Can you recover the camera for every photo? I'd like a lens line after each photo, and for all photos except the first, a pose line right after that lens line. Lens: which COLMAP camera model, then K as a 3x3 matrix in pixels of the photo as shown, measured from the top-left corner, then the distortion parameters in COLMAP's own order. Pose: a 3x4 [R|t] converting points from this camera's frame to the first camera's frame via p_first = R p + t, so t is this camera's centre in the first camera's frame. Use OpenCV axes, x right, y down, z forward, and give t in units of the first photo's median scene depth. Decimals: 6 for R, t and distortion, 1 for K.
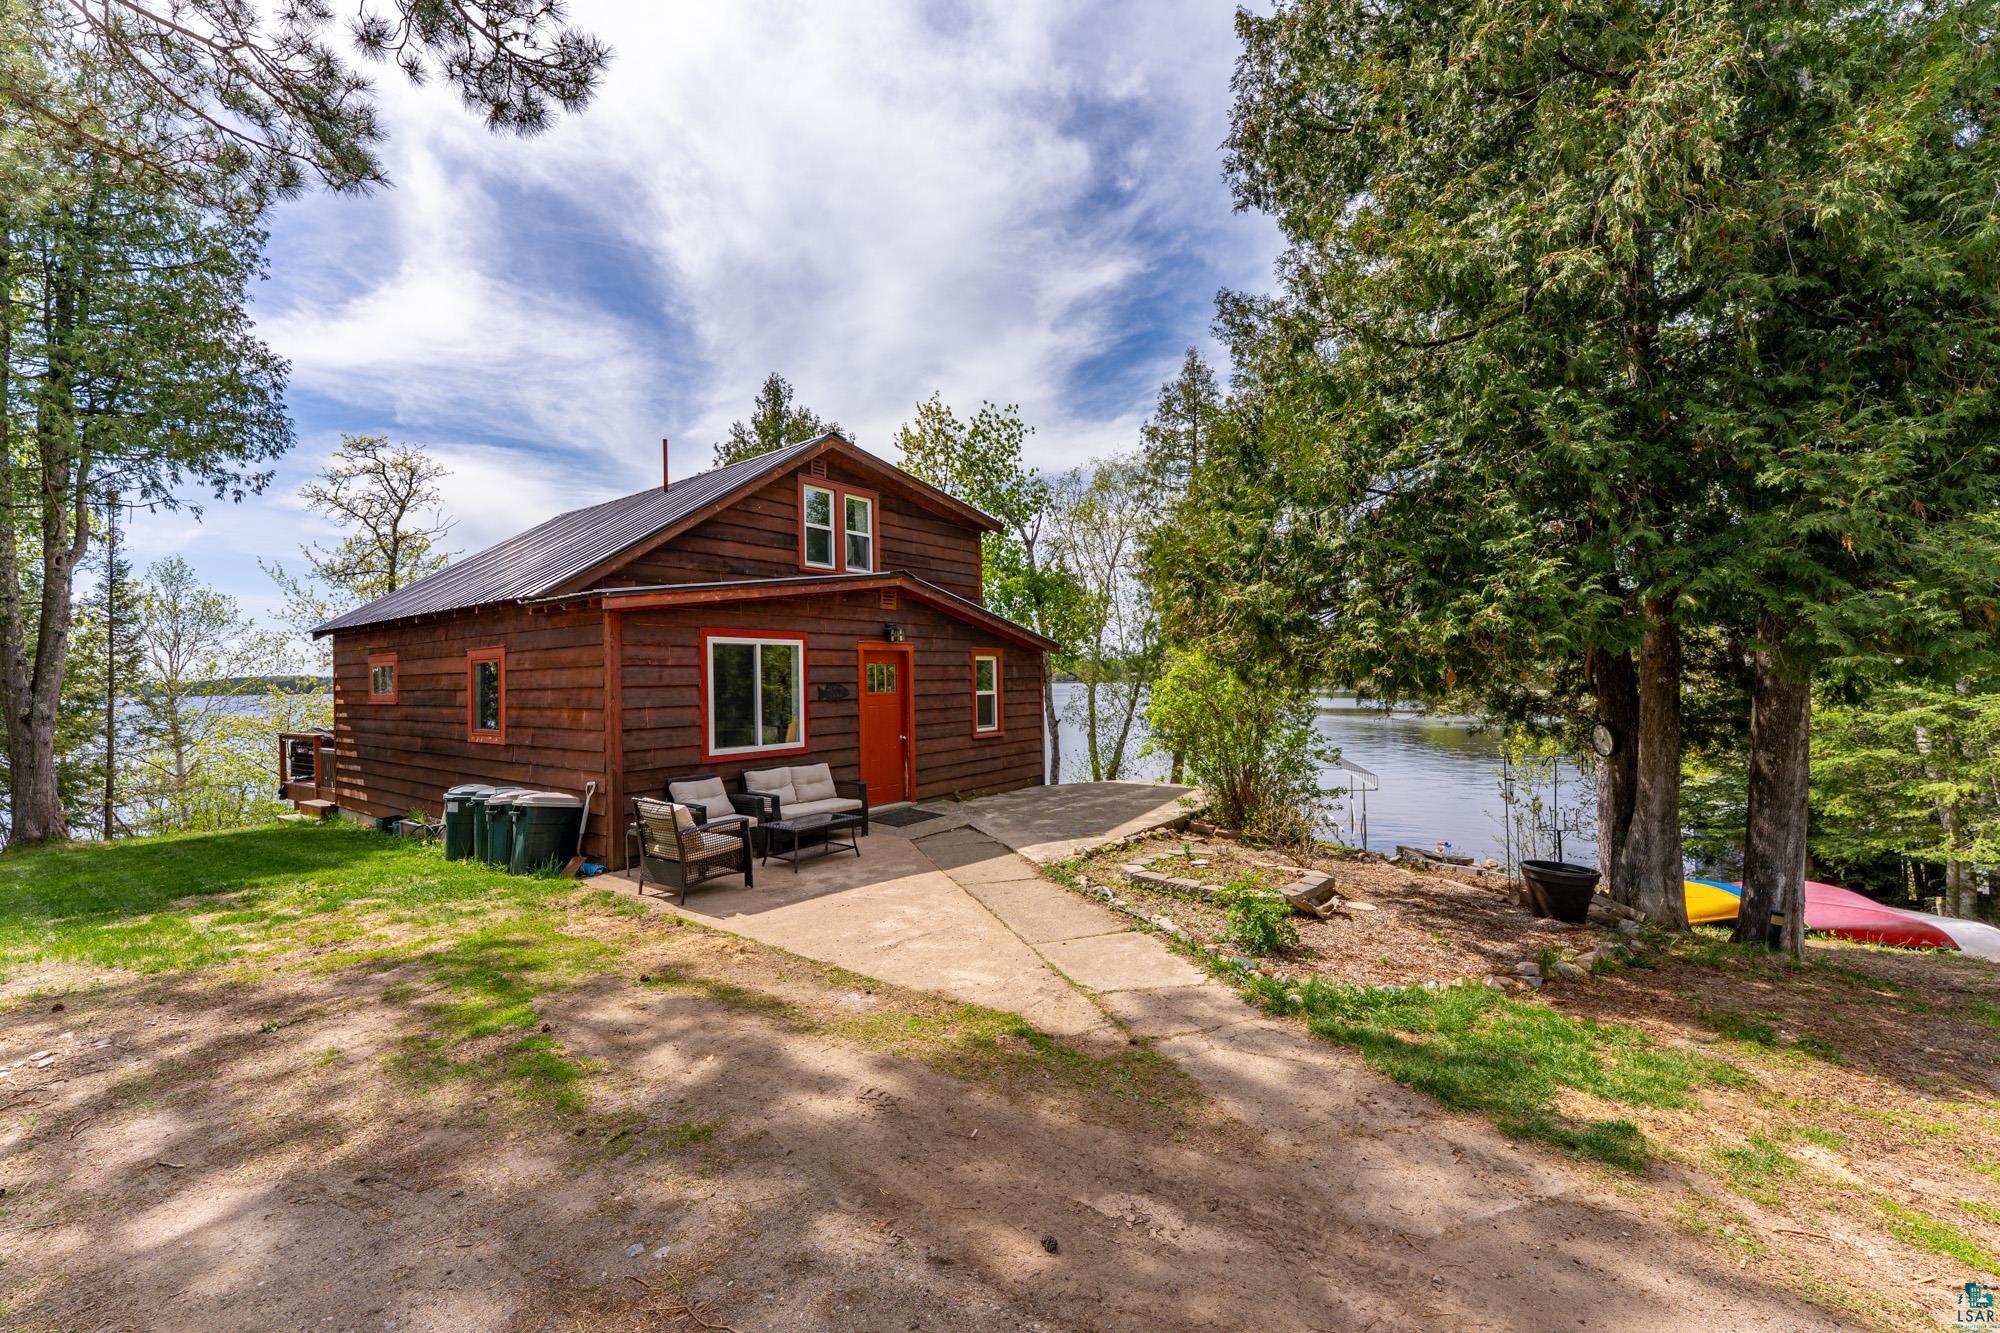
lens RADIAL K [[807.1, 0, 991.7], [0, 807.1, 671.8], [0, 0, 1]] dist [0.012737, -0.004333]
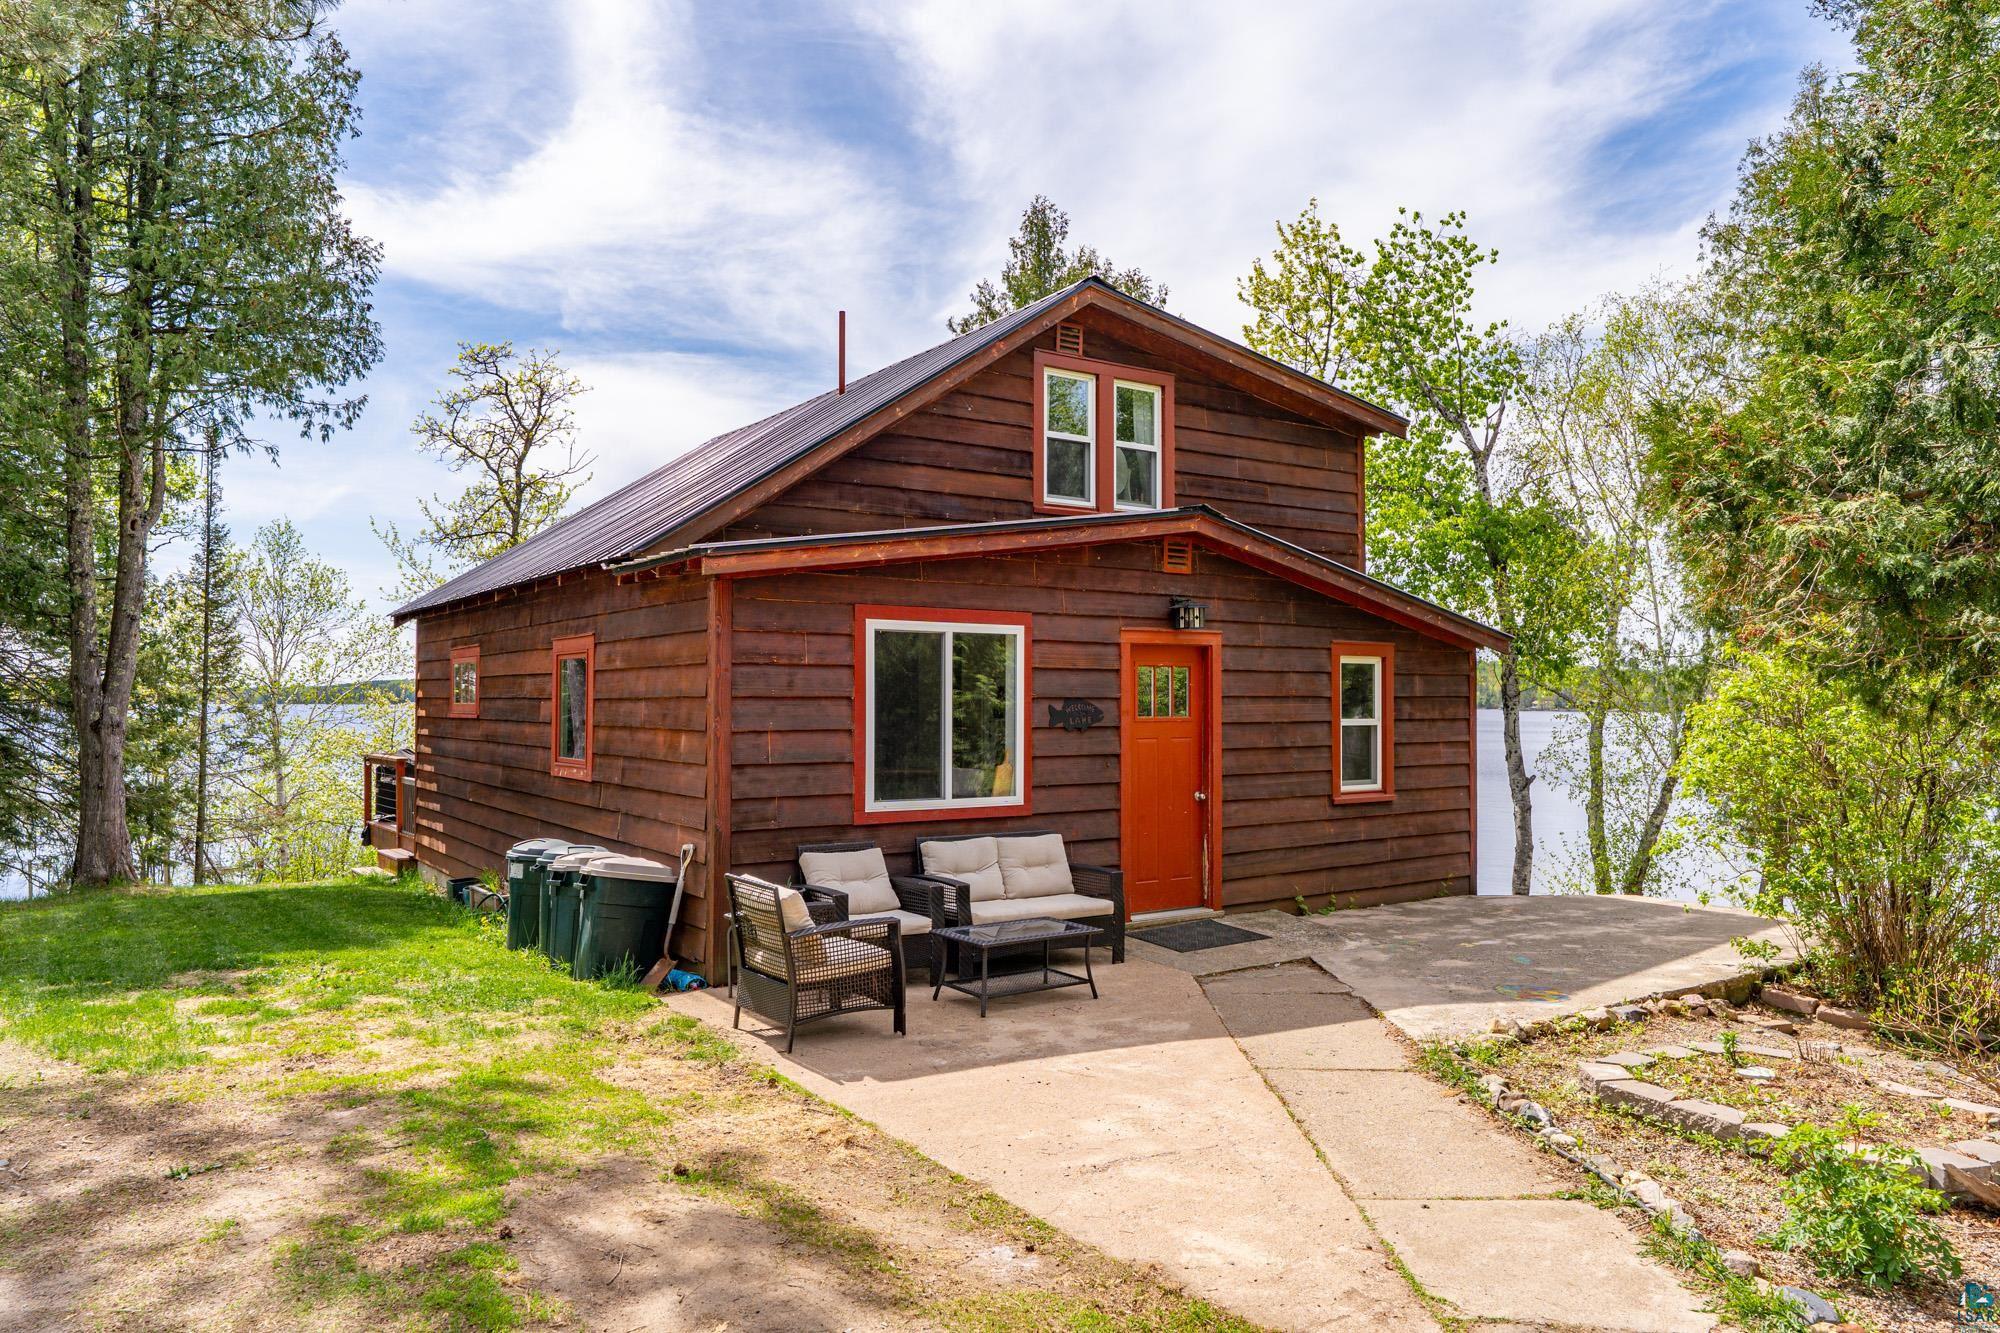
lens RADIAL K [[1333.0, 0, 993.3], [0, 1333.0, 670.9], [0, 0, 1]] dist [0.007824, -0.005341]
pose [[0.947945, 0.011576, -0.318224, 0.060784], [-0.015271, 0.999842, -0.009122, 0.004033], [0.318068, 0.013506, 0.947972, 0.062941]]
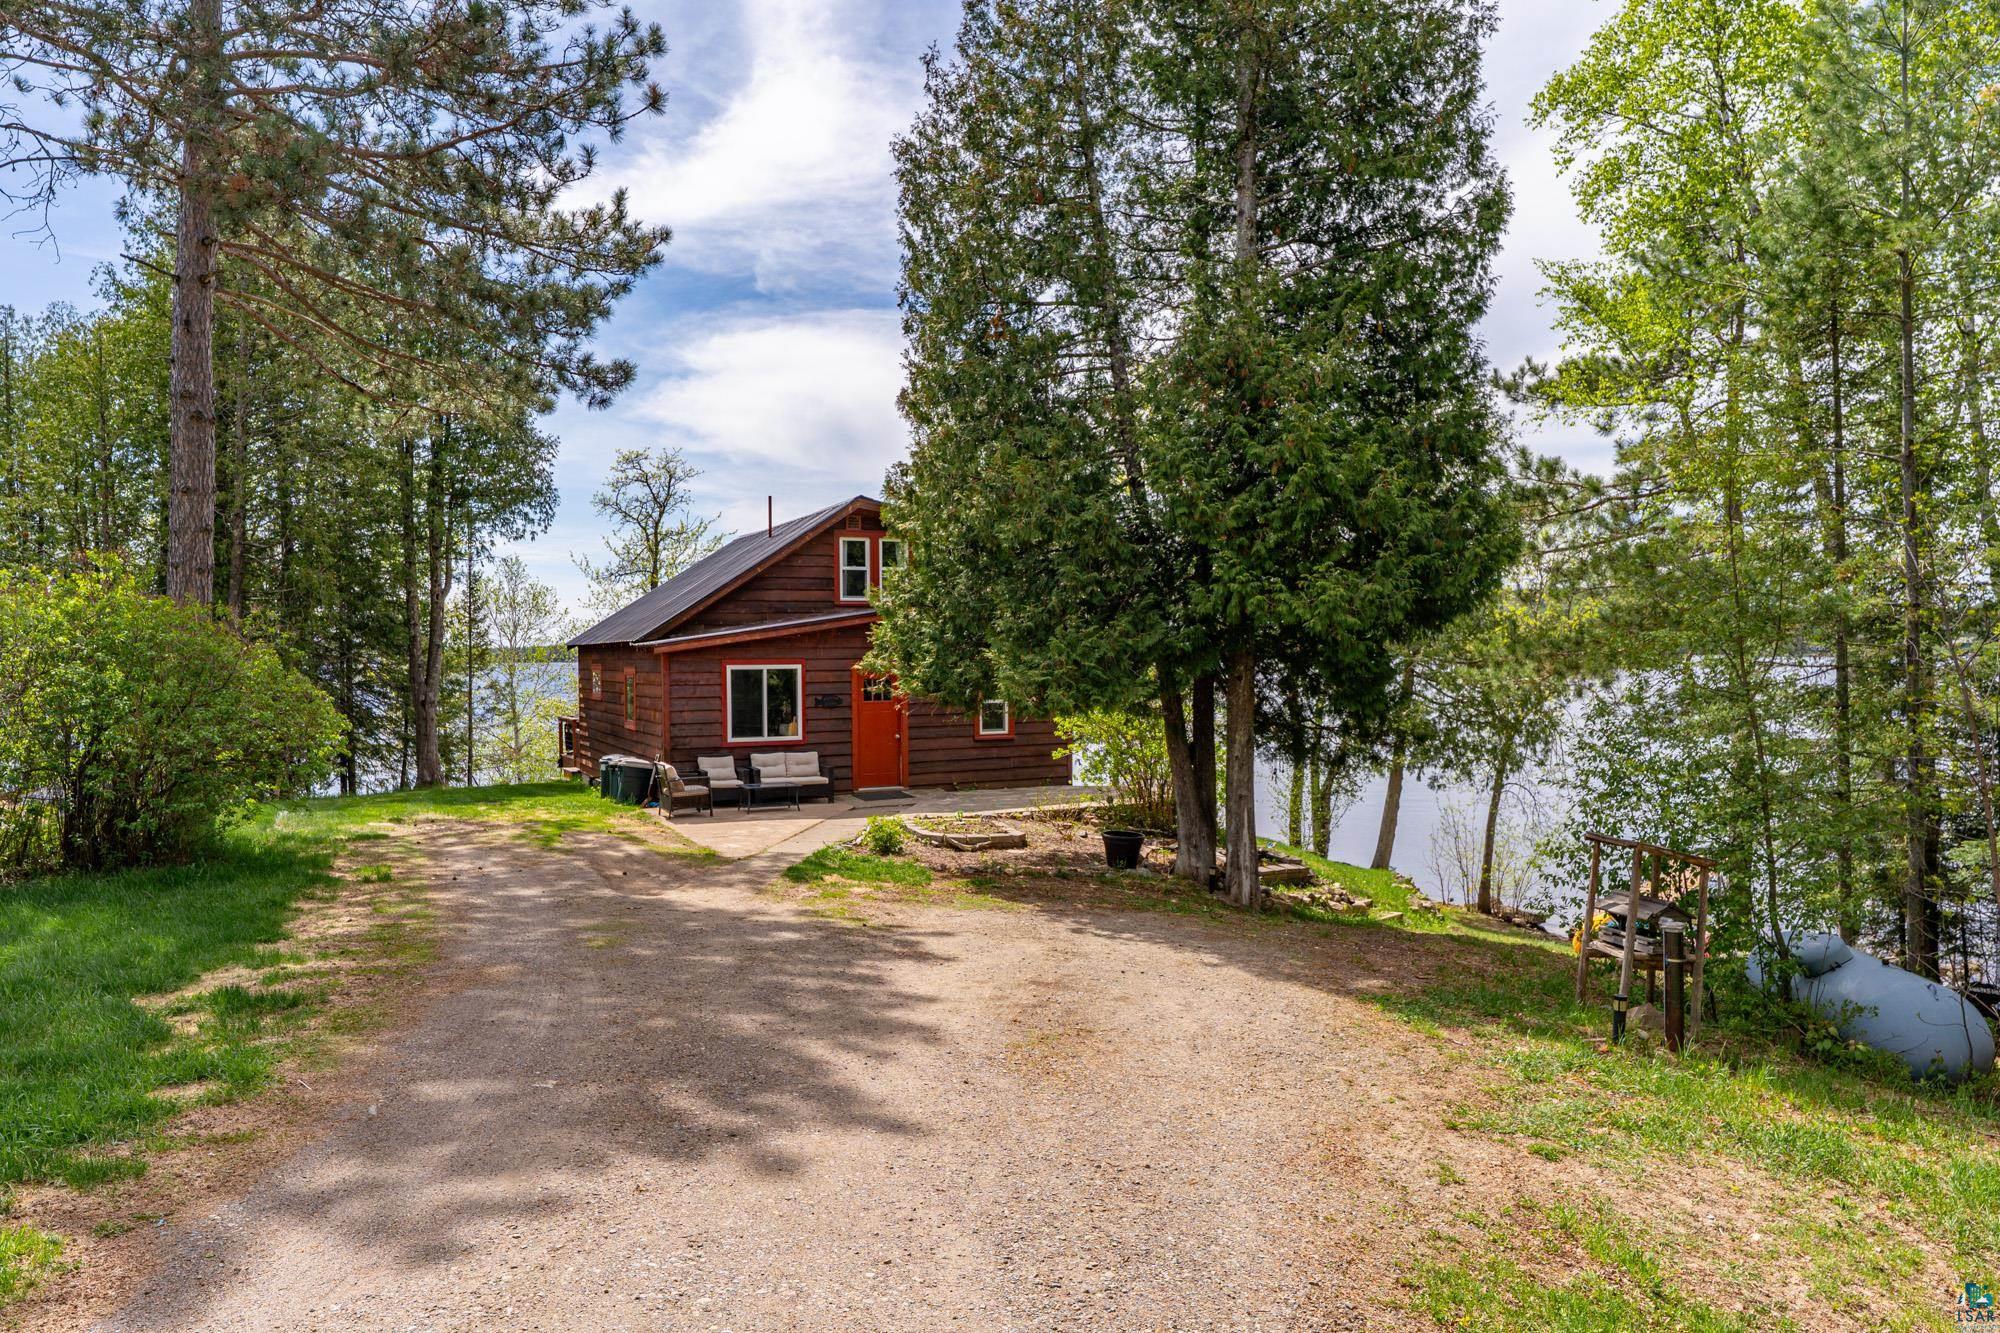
lens RADIAL K [[1333.0, 0, 993.3], [0, 1333.0, 670.9], [0, 0, 1]] dist [0.007824, -0.005341]
pose [[0.892213, 0.011938, -0.451457, 1.087179], [0.002862, 0.999481, 0.032086, -0.098349], [0.451606, -0.029920, 0.891716, -0.903540]]
